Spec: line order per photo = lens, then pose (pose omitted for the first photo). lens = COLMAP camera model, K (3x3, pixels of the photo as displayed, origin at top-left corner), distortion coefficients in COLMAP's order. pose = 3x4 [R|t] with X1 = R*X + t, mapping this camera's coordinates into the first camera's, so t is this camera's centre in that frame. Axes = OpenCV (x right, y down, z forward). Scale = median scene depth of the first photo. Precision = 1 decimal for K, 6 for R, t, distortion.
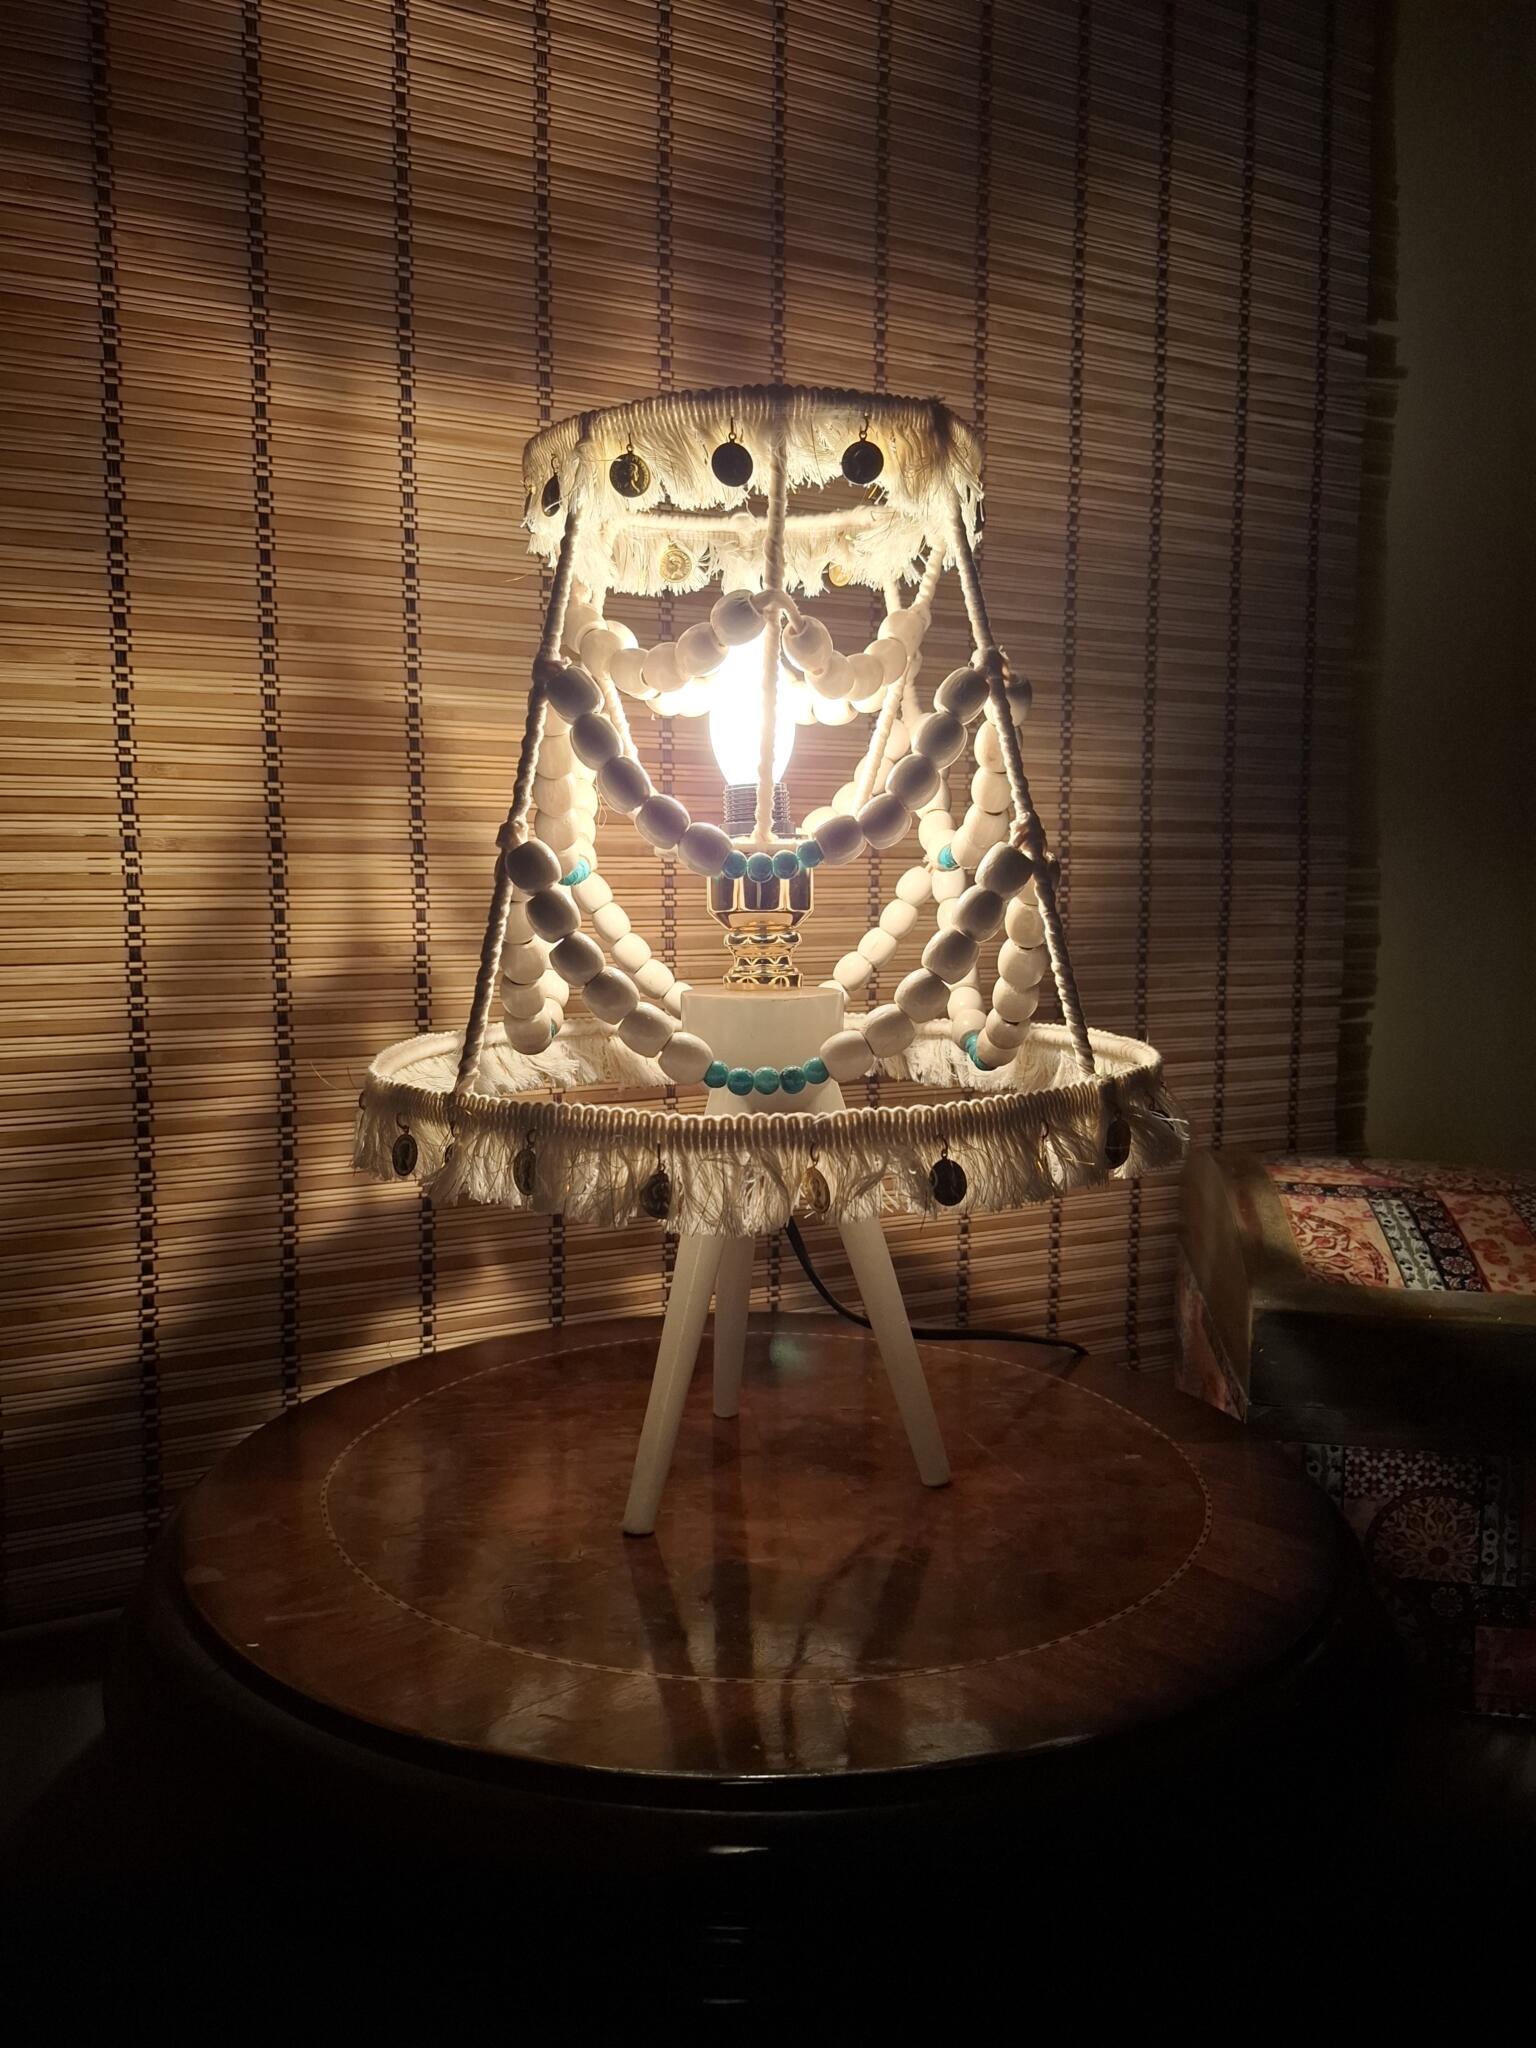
lens RADIAL K [[1501.5, 0, 768.0], [0, 1501.5, 1024.0], [0, 0, 1]] dist [0.044395, -0.002602]
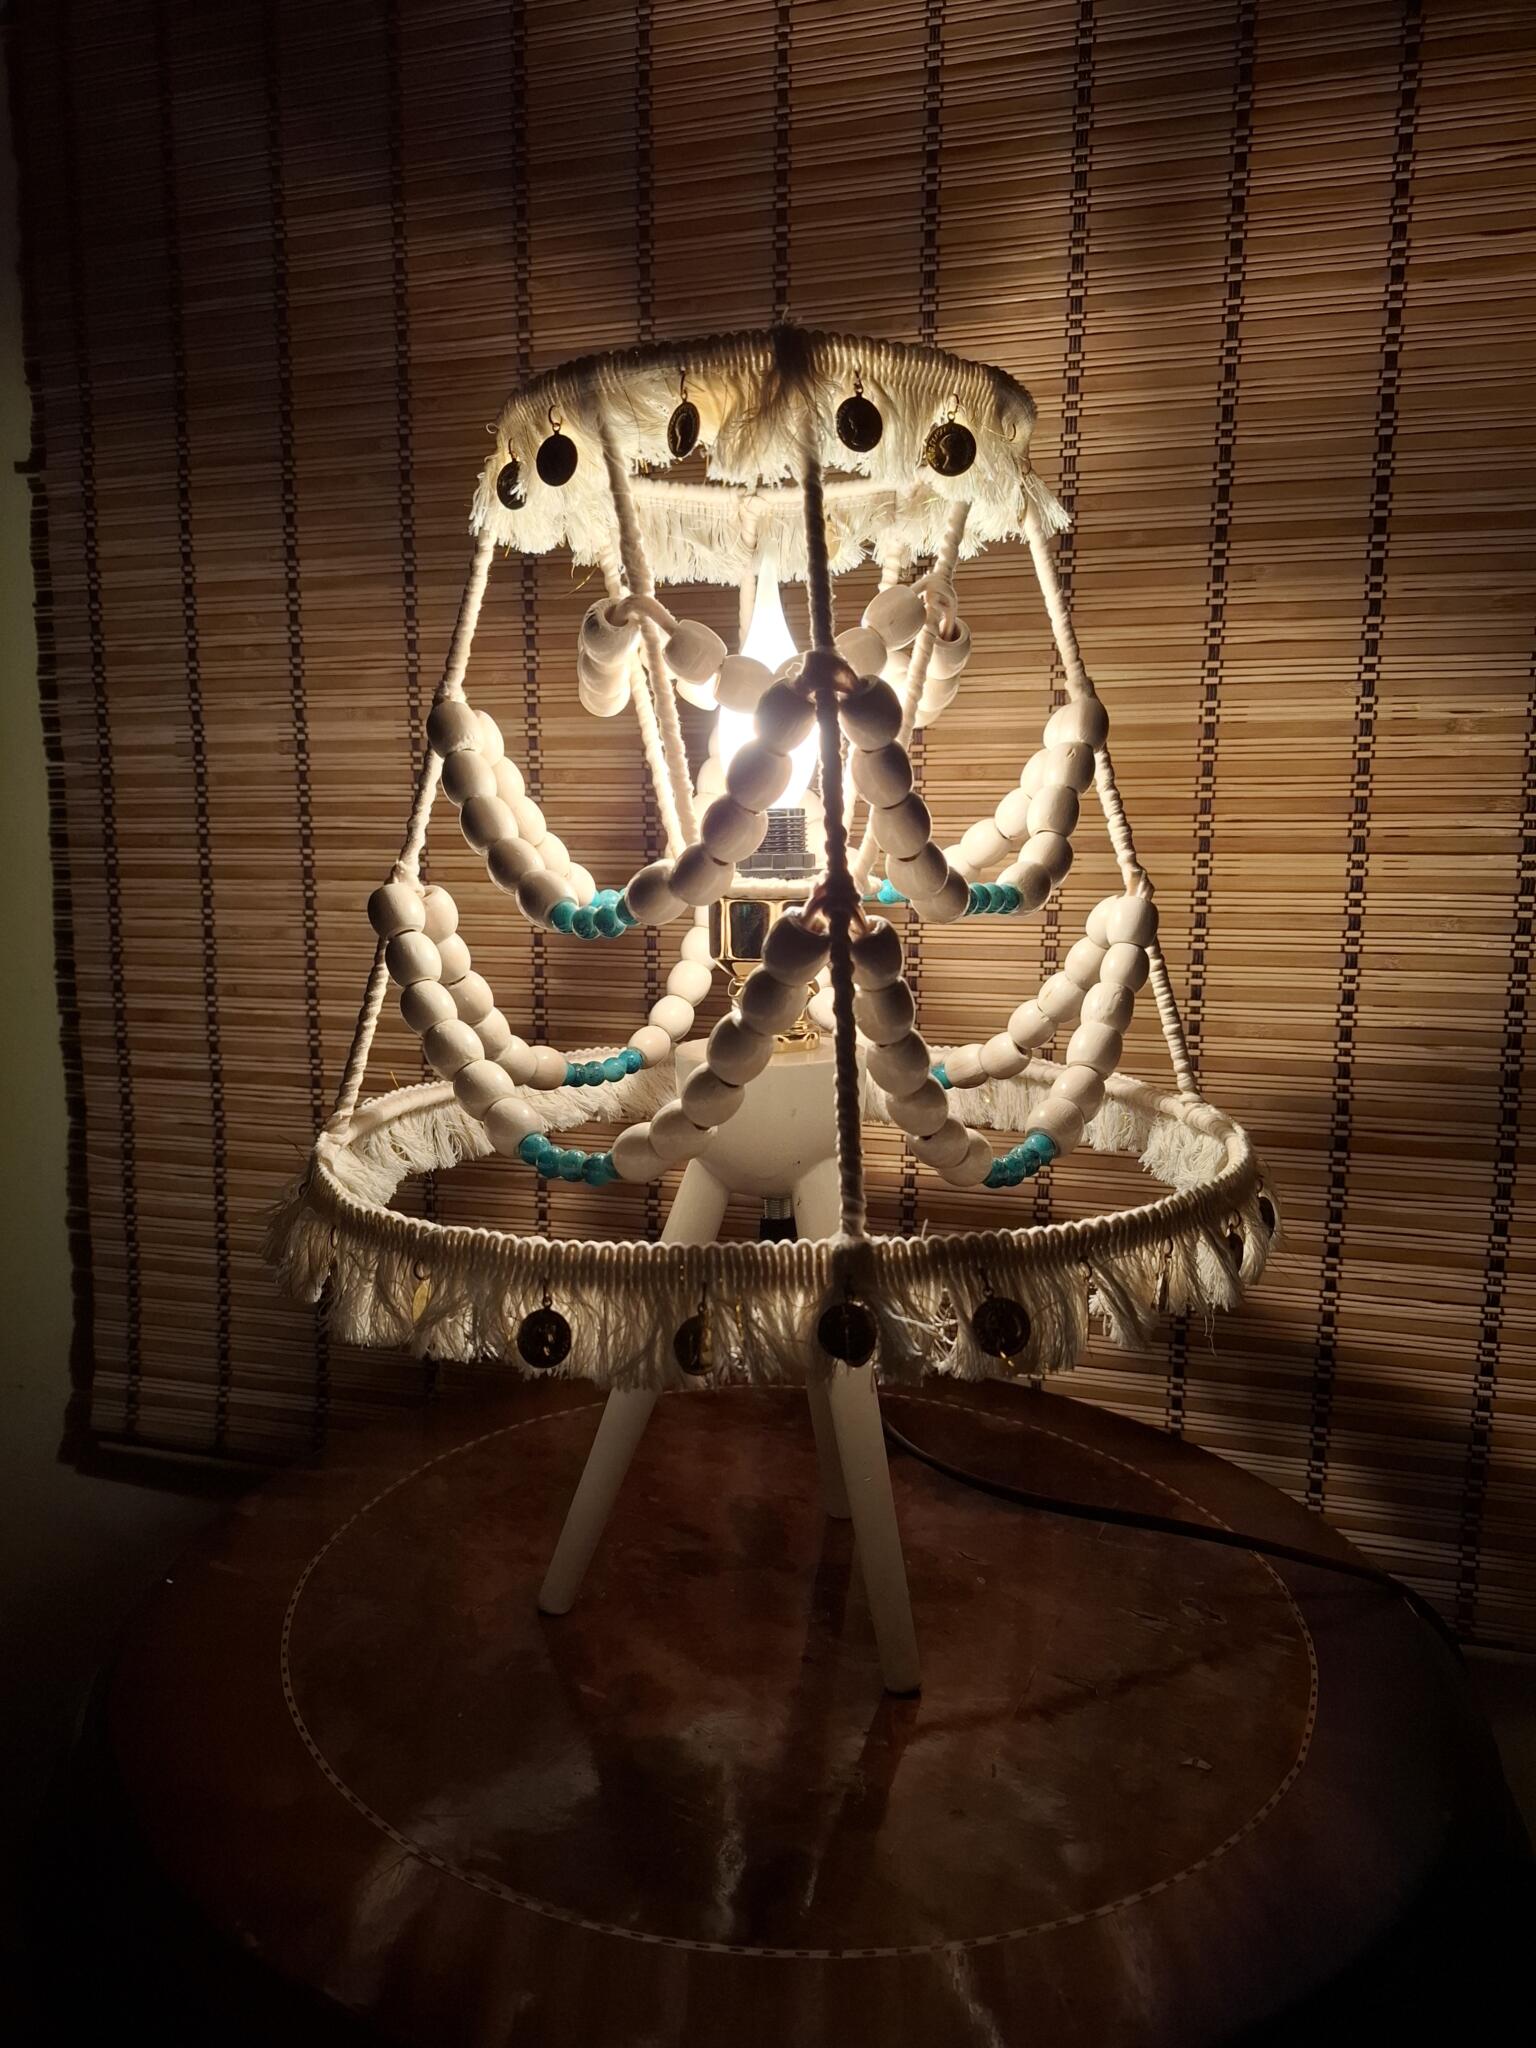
lens RADIAL K [[1501.5, 0, 768.0], [0, 1501.5, 1024.0], [0, 0, 1]] dist [0.044395, -0.002602]
pose [[0.742523, 0.099912, -0.662327, 0.575792], [-0.066525, 0.994924, 0.075504, -0.104867], [0.666508, -0.012003, 0.745401, 0.371143]]
